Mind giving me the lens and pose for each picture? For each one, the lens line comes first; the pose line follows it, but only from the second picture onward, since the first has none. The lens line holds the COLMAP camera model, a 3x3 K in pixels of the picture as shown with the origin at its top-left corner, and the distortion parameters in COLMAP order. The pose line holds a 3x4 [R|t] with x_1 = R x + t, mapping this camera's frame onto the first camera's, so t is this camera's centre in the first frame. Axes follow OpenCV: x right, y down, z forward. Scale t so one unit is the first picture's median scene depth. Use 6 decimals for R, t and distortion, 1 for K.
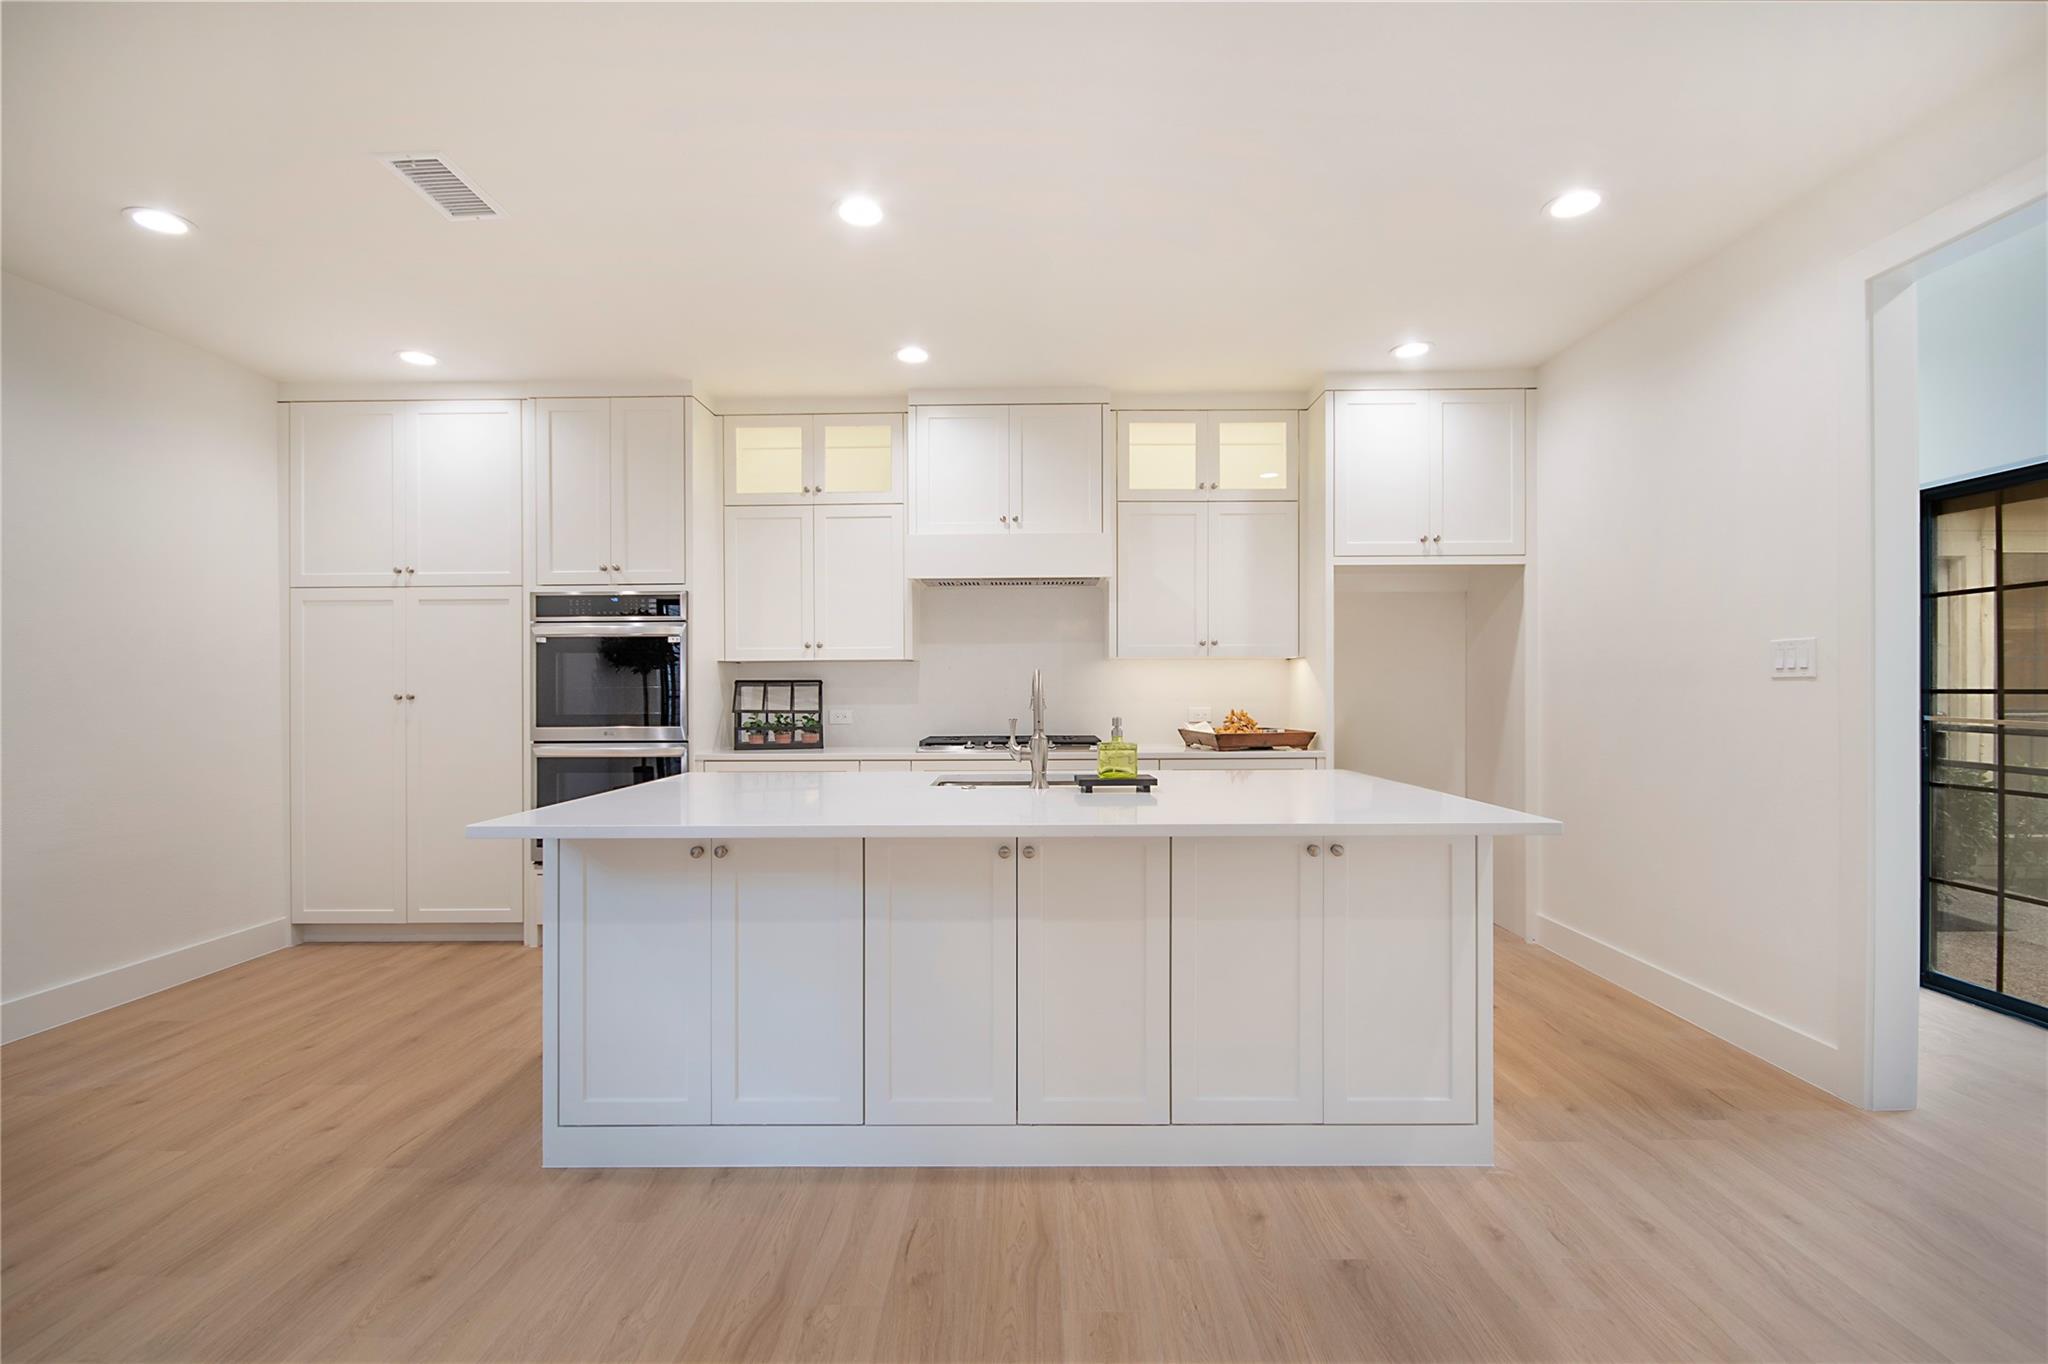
lens RADIAL K [[925.9, 0, 1041.6], [0, 925.9, 680.5], [0, 0, 1]] dist [-0.001256, -0.001289]
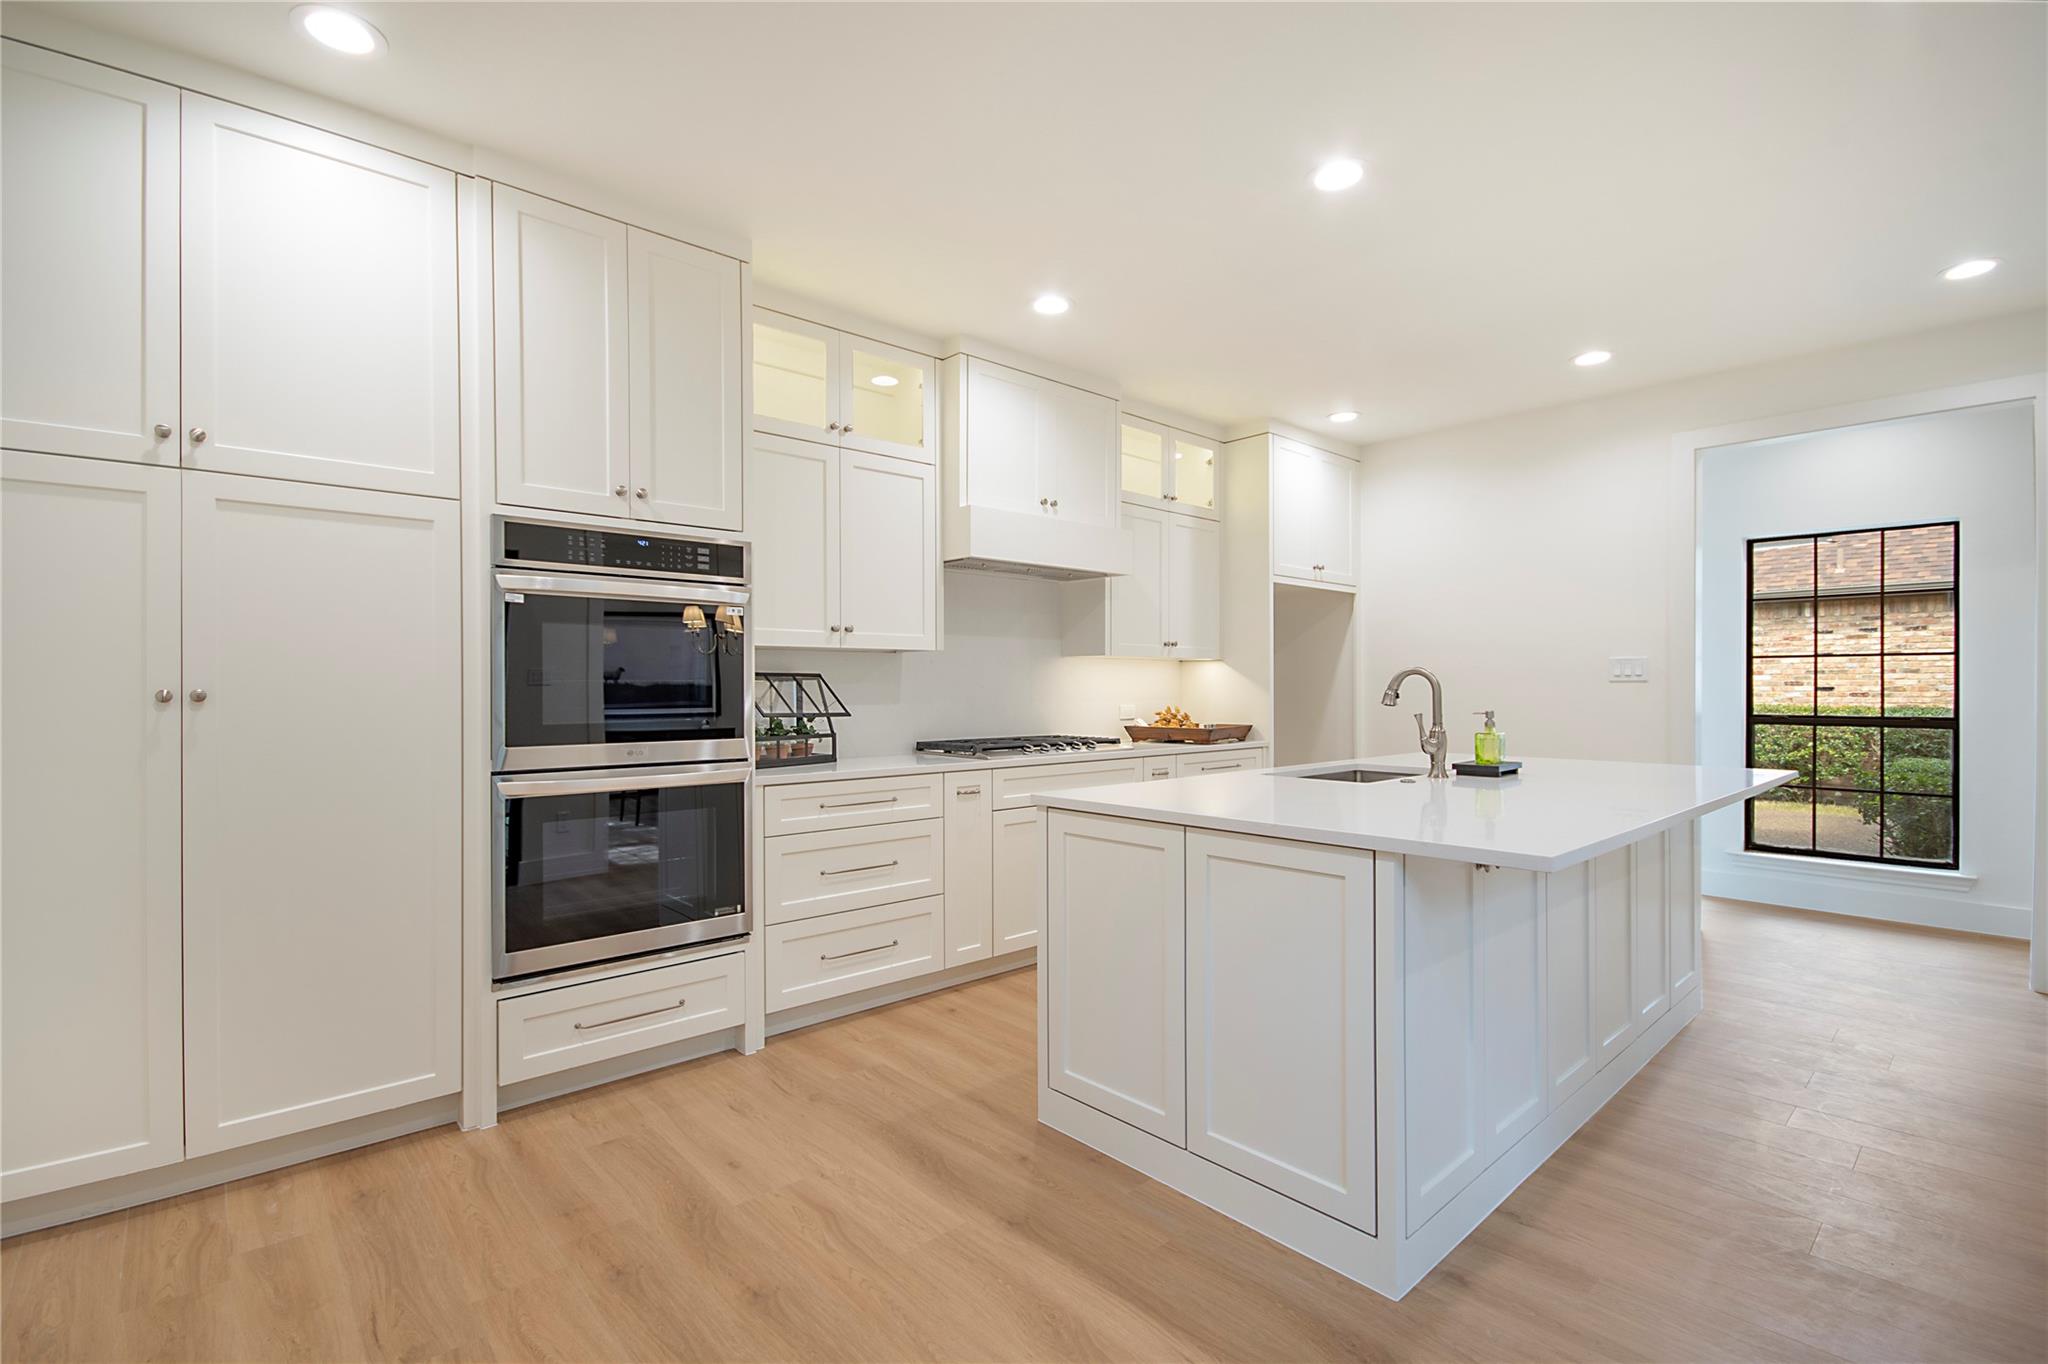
lens RADIAL K [[925.9, 0, 1002.2], [0, 925.9, 686.1], [0, 0, 1]] dist [-0.001256, -0.001289]
pose [[0.735394, 0.006084, 0.677612, -0.697754], [-0.008613, 0.999963, 0.000369, 0.008933], [-0.677585, -0.006107, 0.735419, 0.352134]]
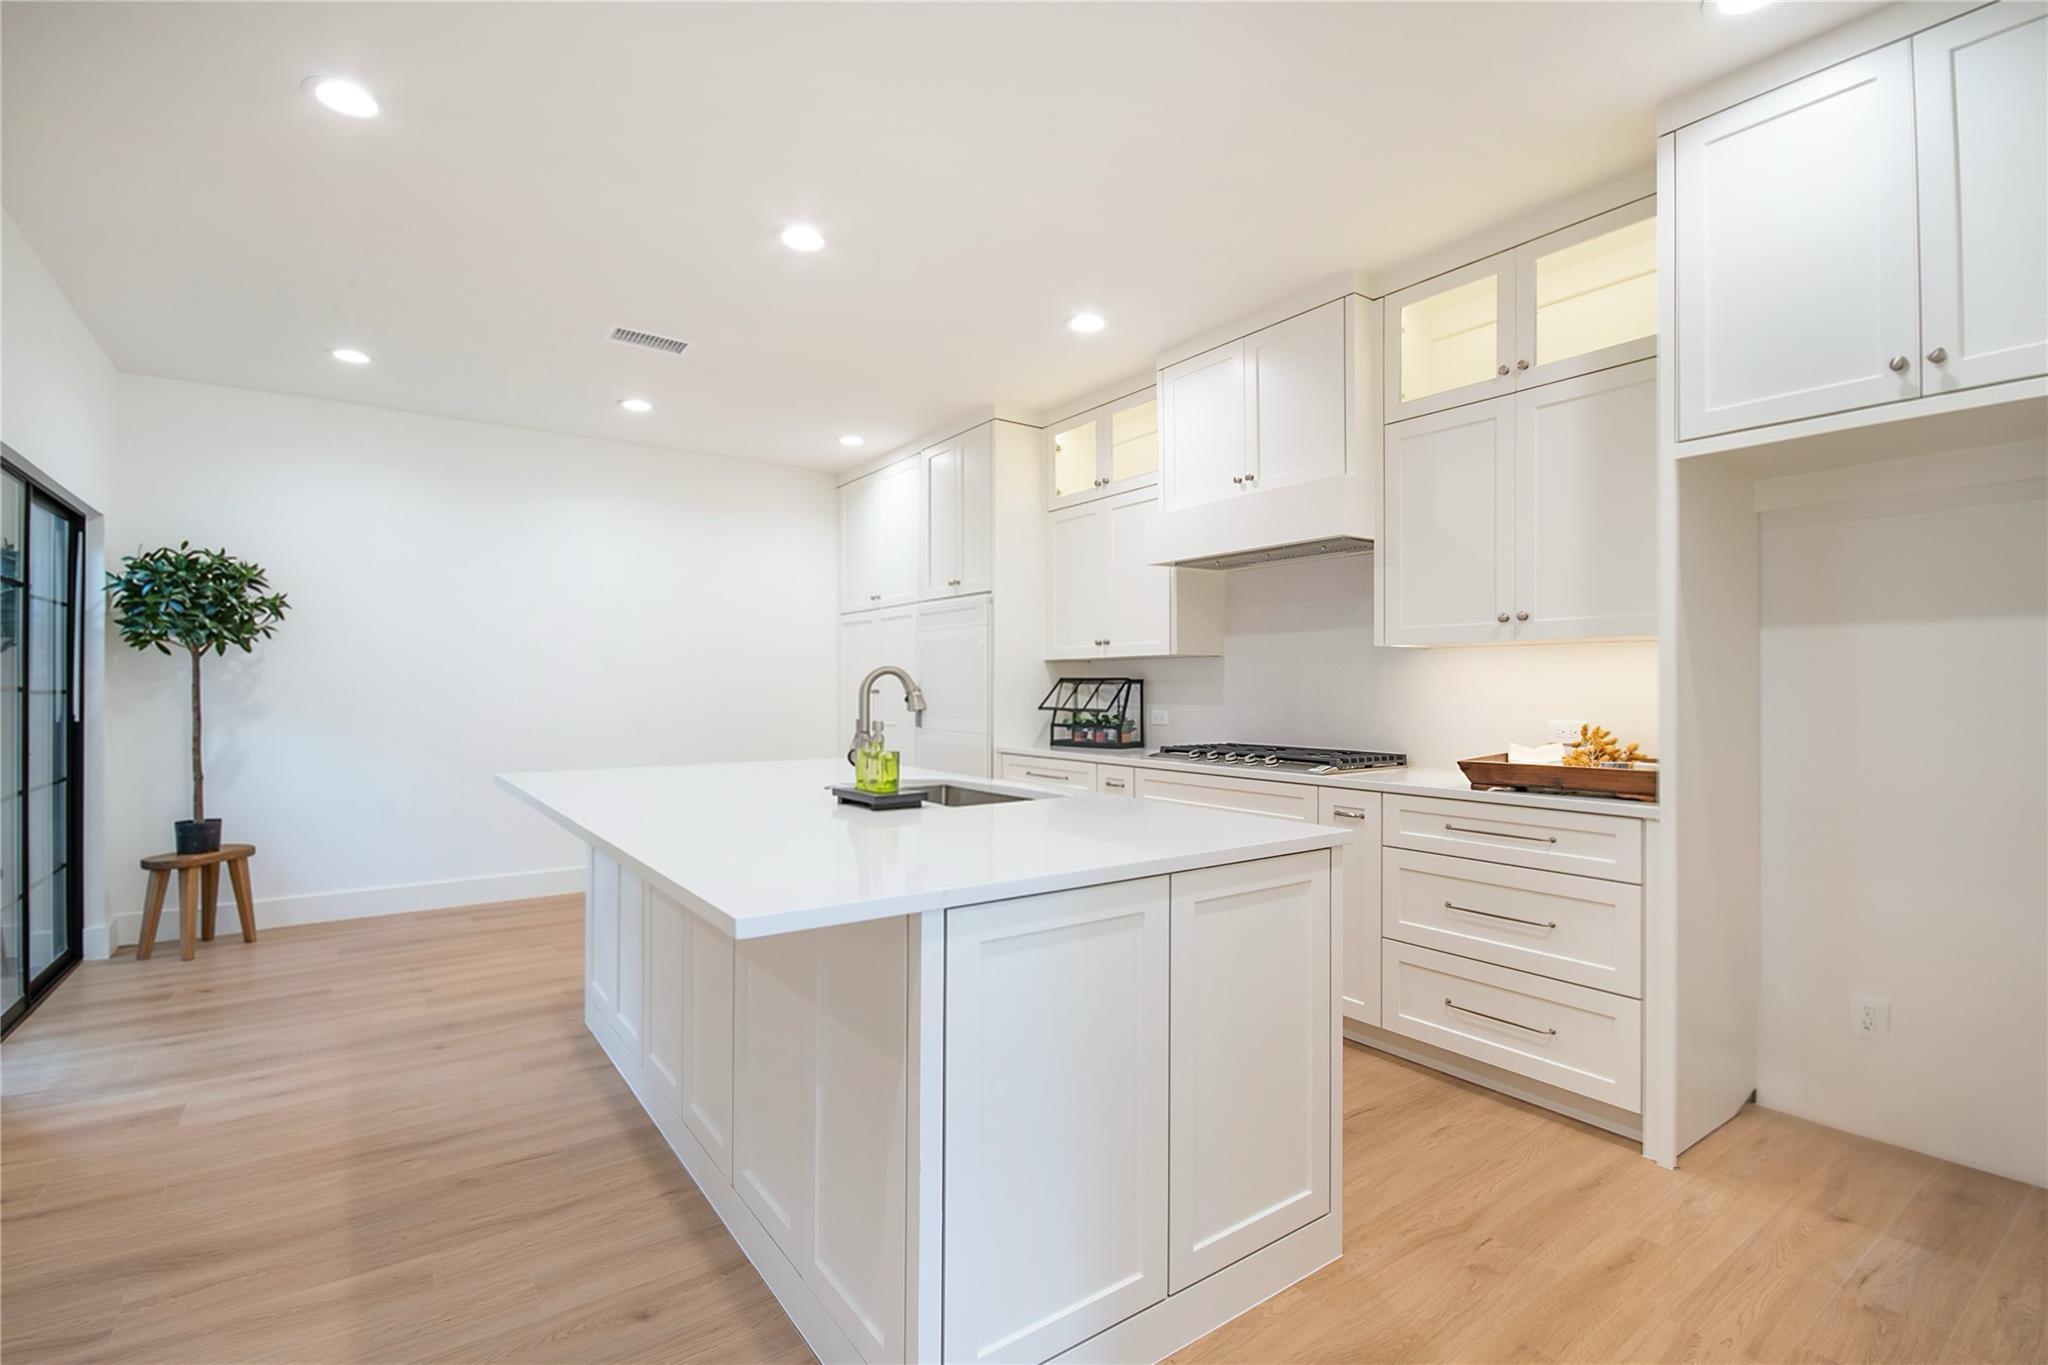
lens RADIAL K [[925.9, 0, 965.3], [0, 925.9, 676.0], [0, 0, 1]] dist [-0.001256, -0.001289]
pose [[0.568529, -0.004370, -0.822652, 0.491756], [0.000105, 0.999986, -0.005240, 0.002434], [0.822663, 0.002892, 0.568521, 0.344128]]
